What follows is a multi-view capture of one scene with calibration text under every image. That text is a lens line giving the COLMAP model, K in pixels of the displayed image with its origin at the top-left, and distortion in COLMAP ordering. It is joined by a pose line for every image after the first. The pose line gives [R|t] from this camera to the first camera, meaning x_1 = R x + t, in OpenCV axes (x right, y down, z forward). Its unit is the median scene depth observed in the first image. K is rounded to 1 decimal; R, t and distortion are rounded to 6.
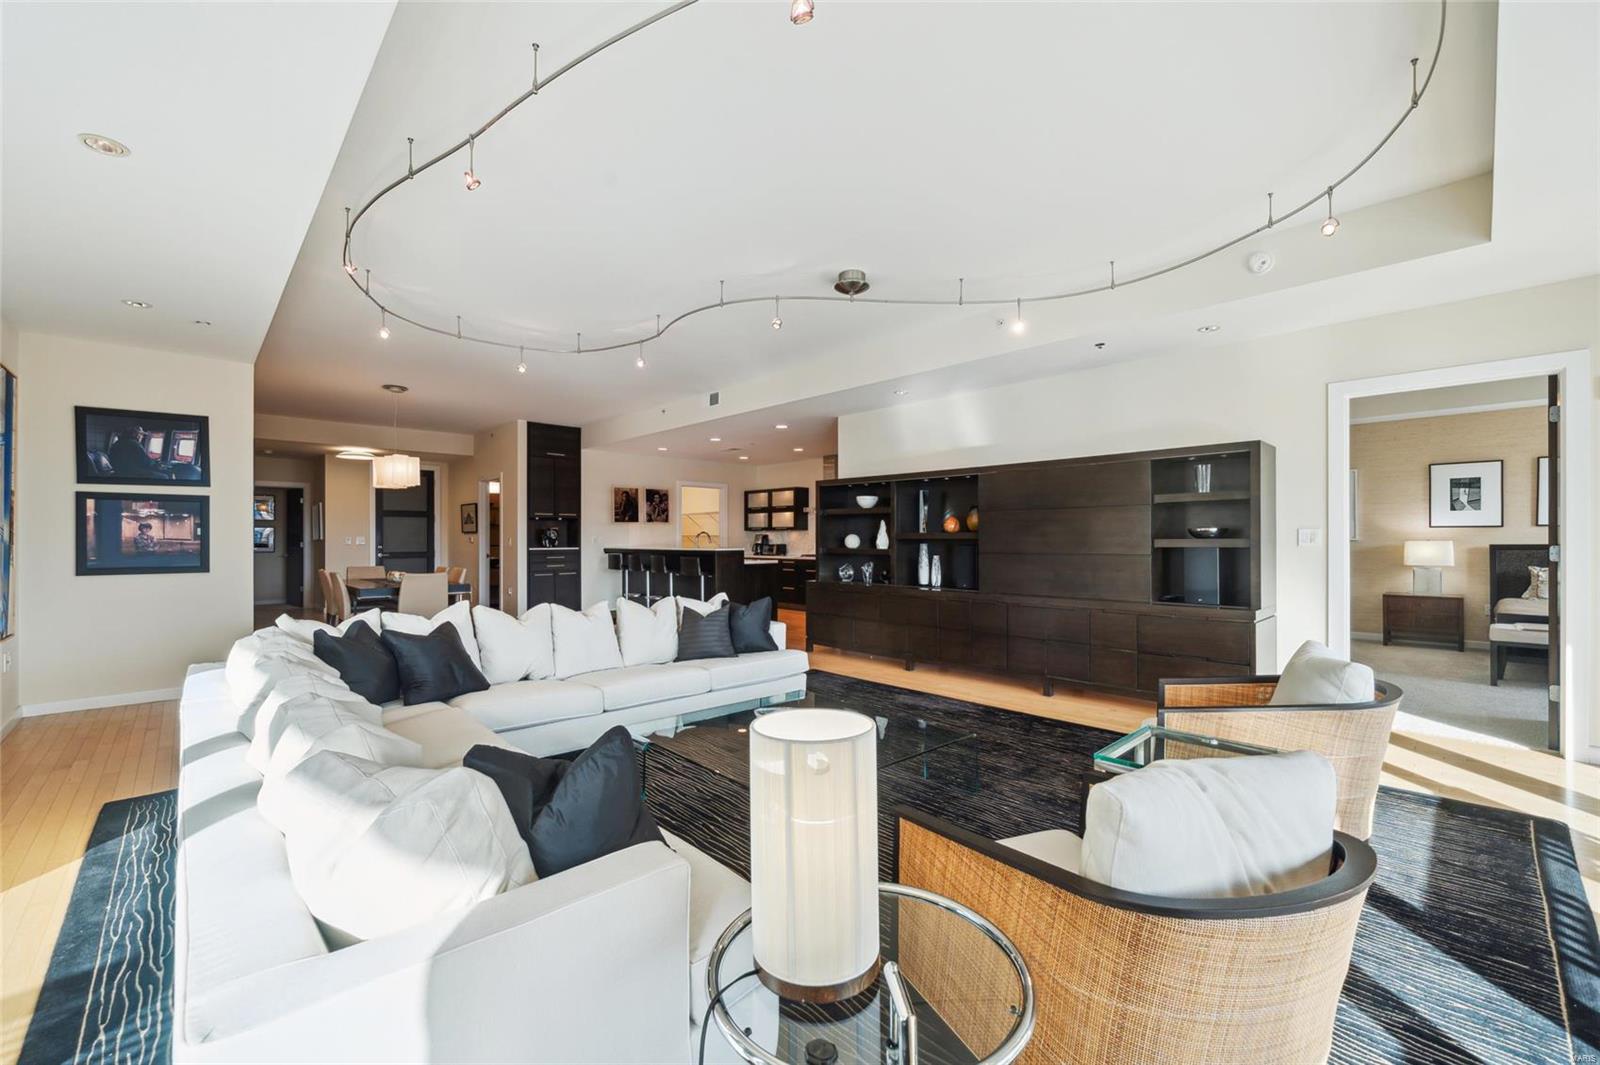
lens RADIAL K [[644.4, 0, 800.0], [0, 644.4, 532.5], [0, 0, 1]] dist [0.000063, 0.000017]
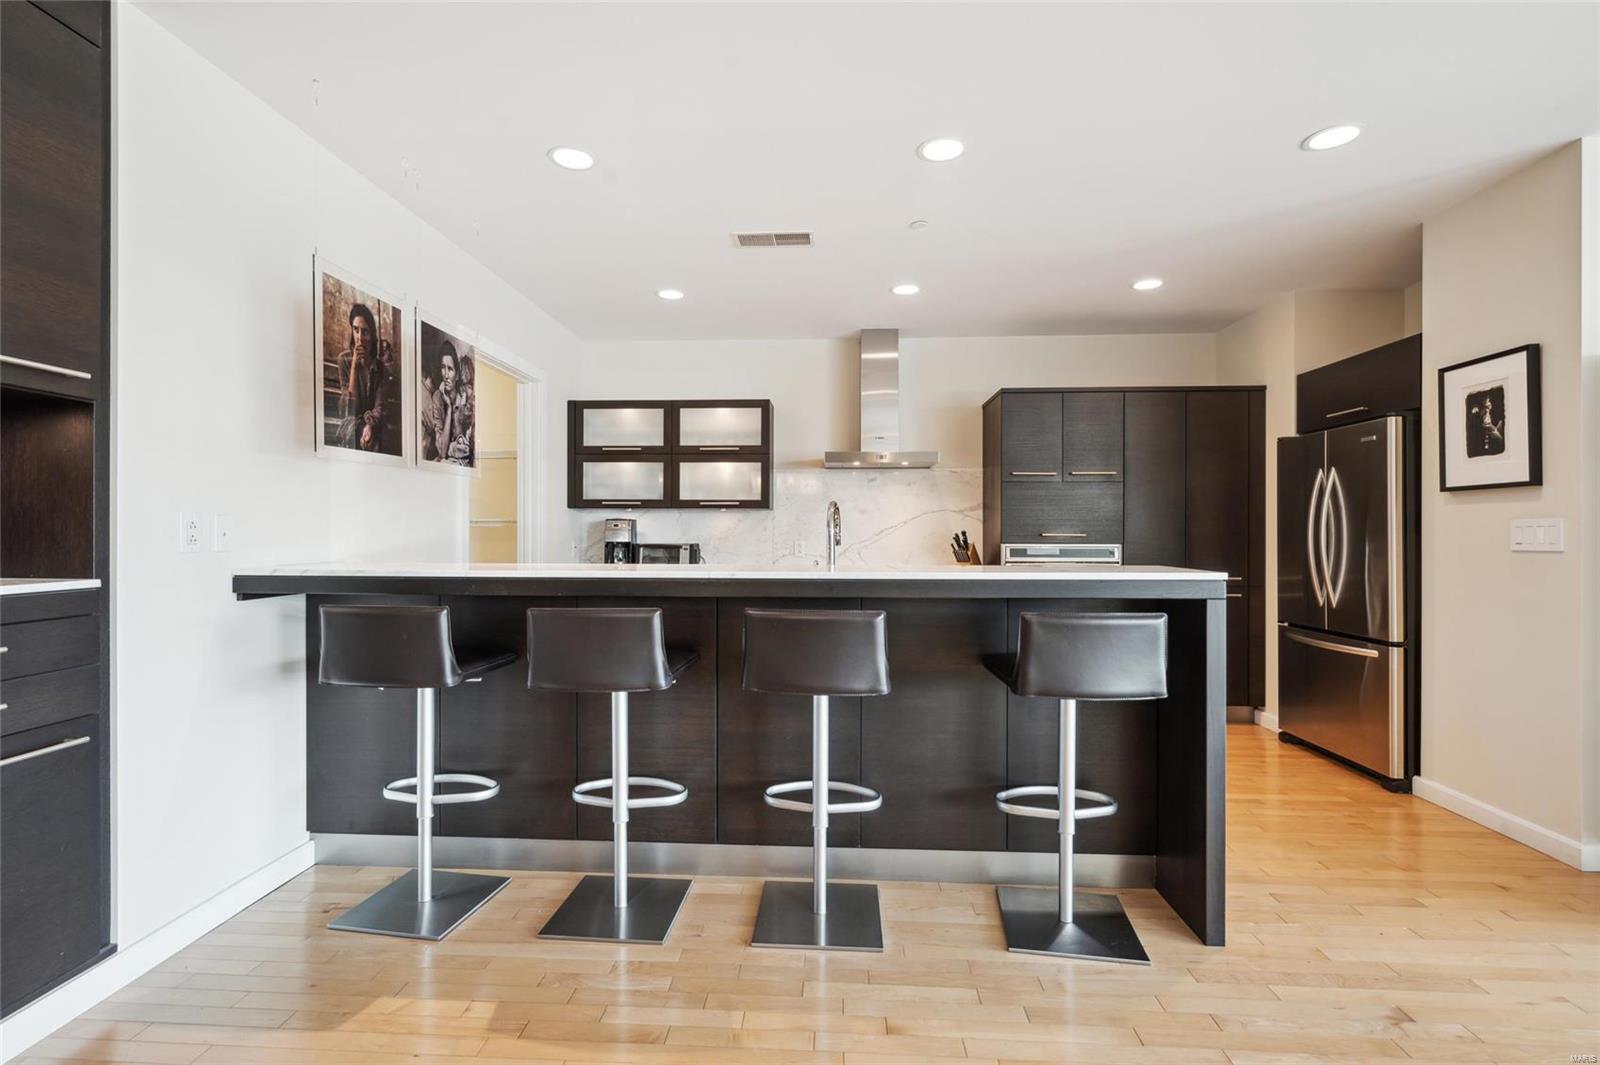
lens RADIAL K [[739.4, 0, 792.7], [0, 739.4, 532.1], [0, 0, 1]] dist [-0.000739, -0.000473]
pose [[0.731578, 0.002225, 0.681754, -0.339254], [-0.009317, 0.999934, 0.006735, 0.008436], [-0.681694, -0.011279, 0.731551, 0.731753]]
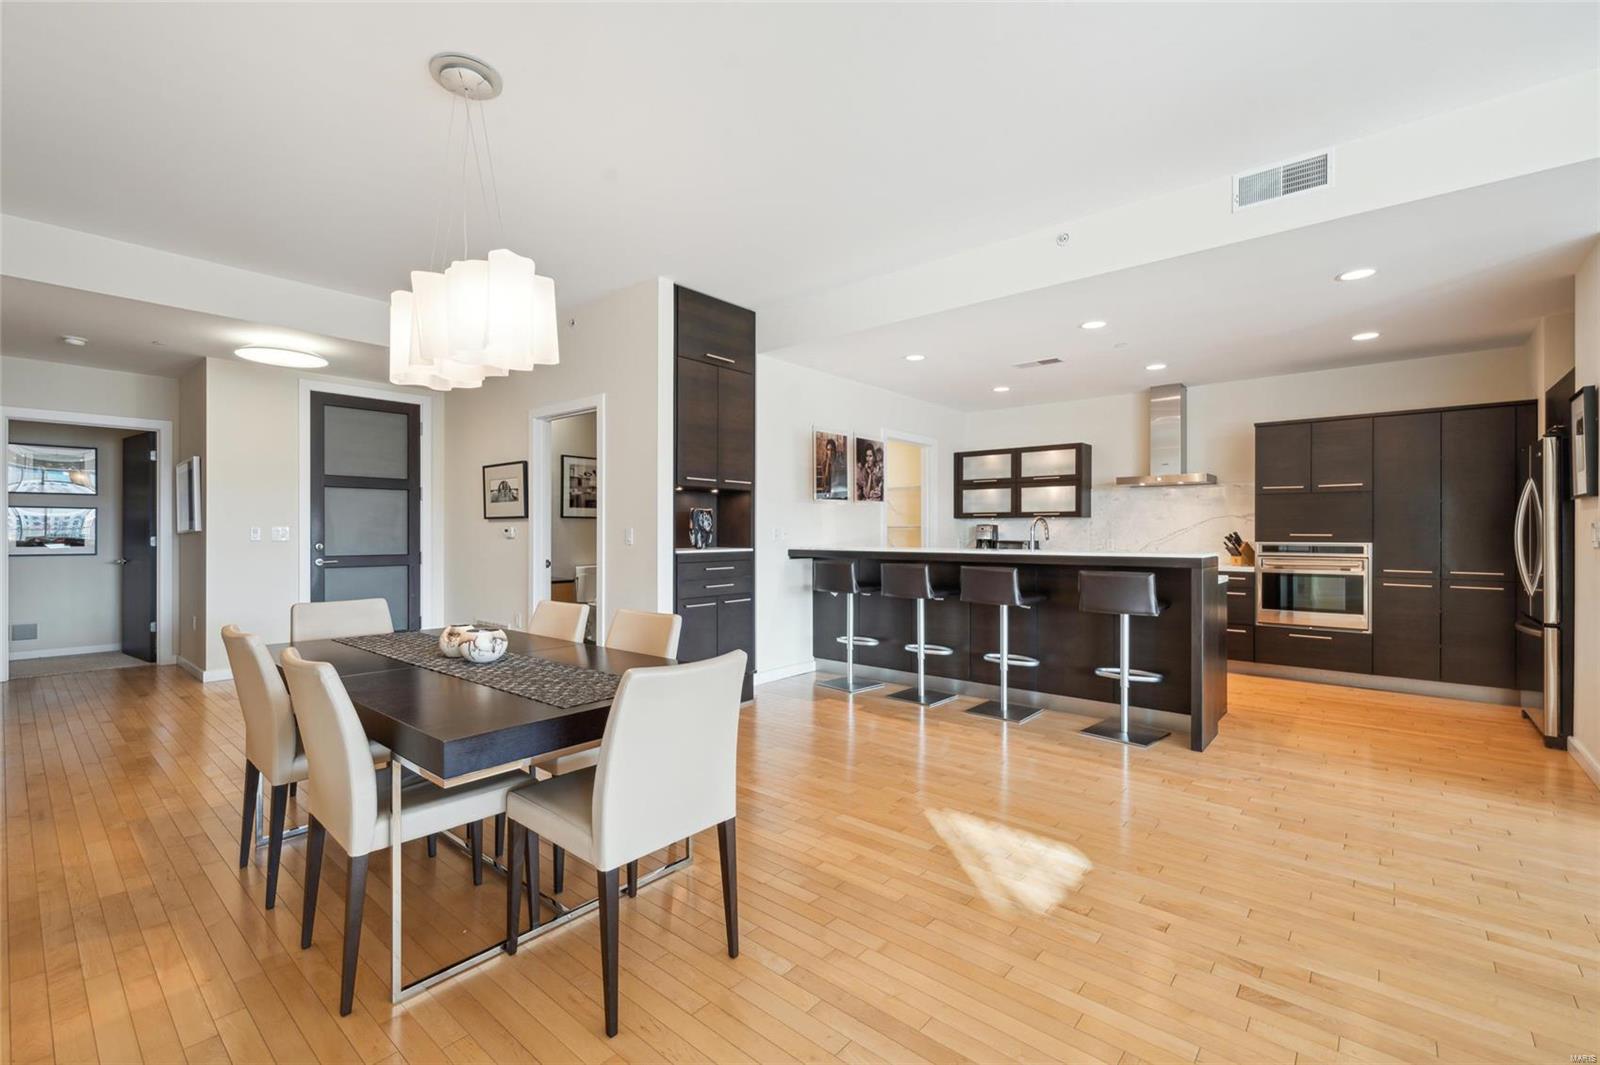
lens RADIAL K [[685.6, 0, 800.0], [0, 685.6, 532.5], [0, 0, 1]] dist [-0.000432, -0.000015]
pose [[0.994721, 0.002134, 0.102590, -0.358156], [-0.003114, 0.999951, 0.009392, 0.005905], [-0.102565, -0.009661, 0.994679, 0.456434]]
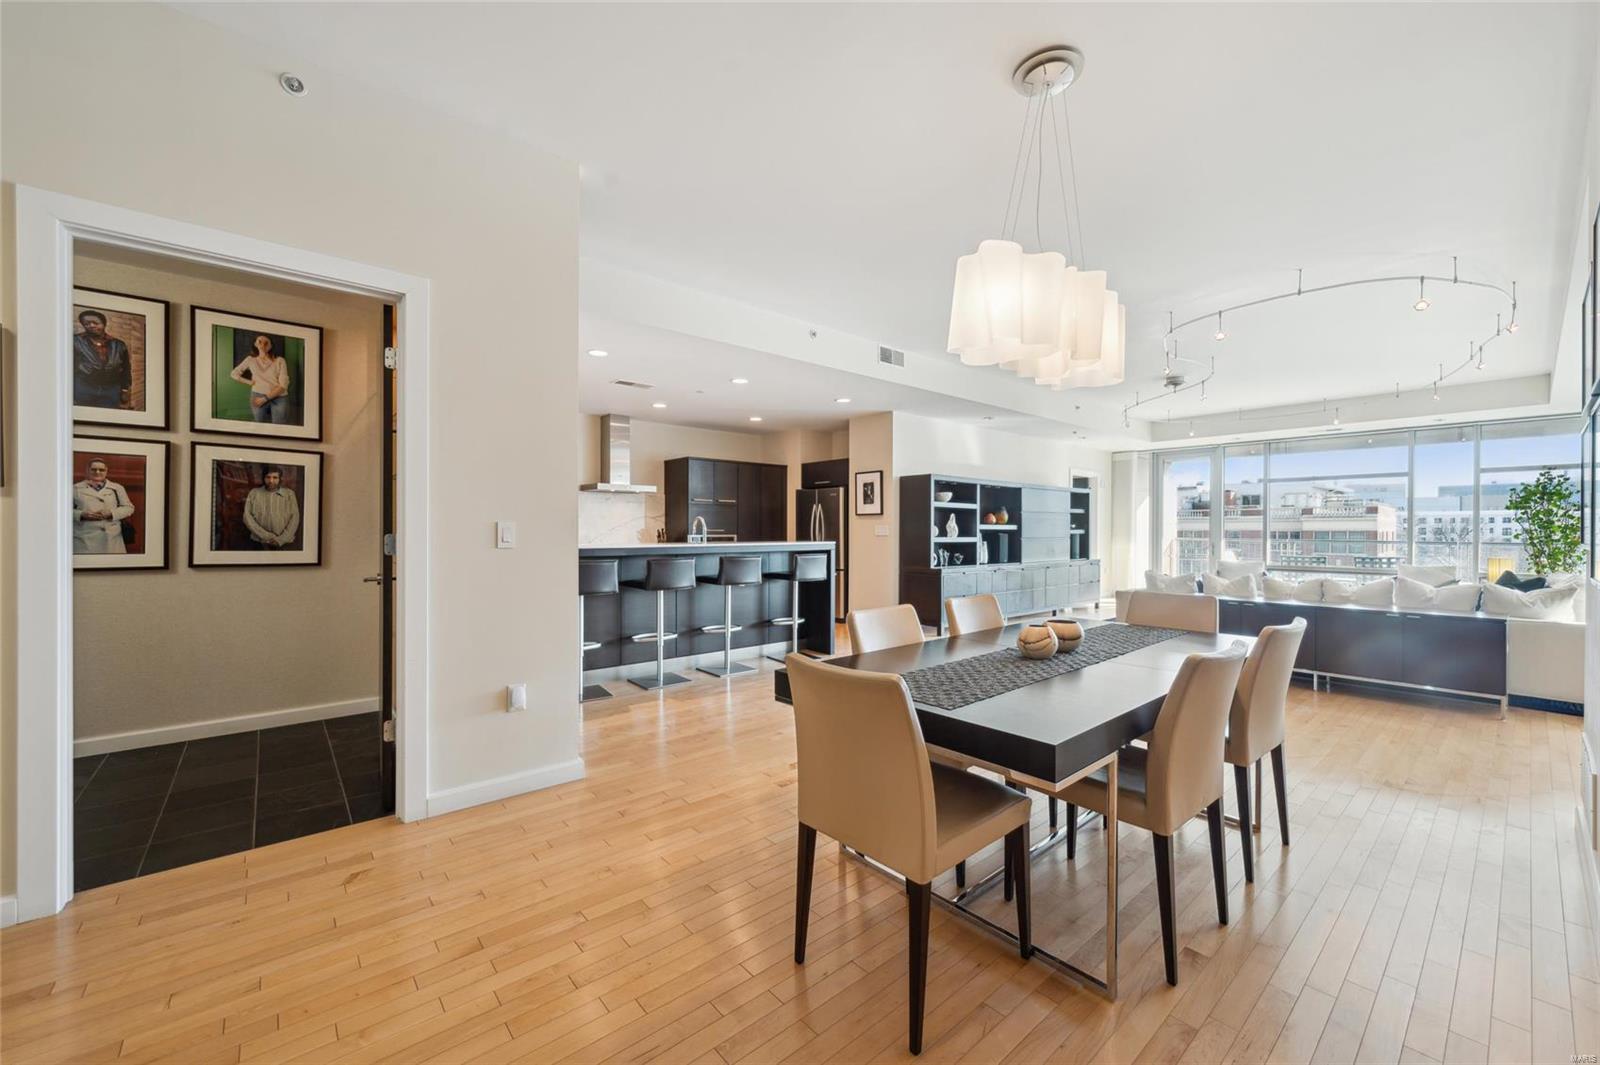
lens RADIAL K [[622.0, 0, 792.4], [0, 622.0, 531.8], [0, 0, 1]] dist [0.000353, 0.000021]
pose [[0.059063, -0.002294, 0.998252, -0.695369], [-0.013218, 0.999908, 0.003080, 0.009794], [-0.998167, -0.013377, 0.059028, 0.807031]]
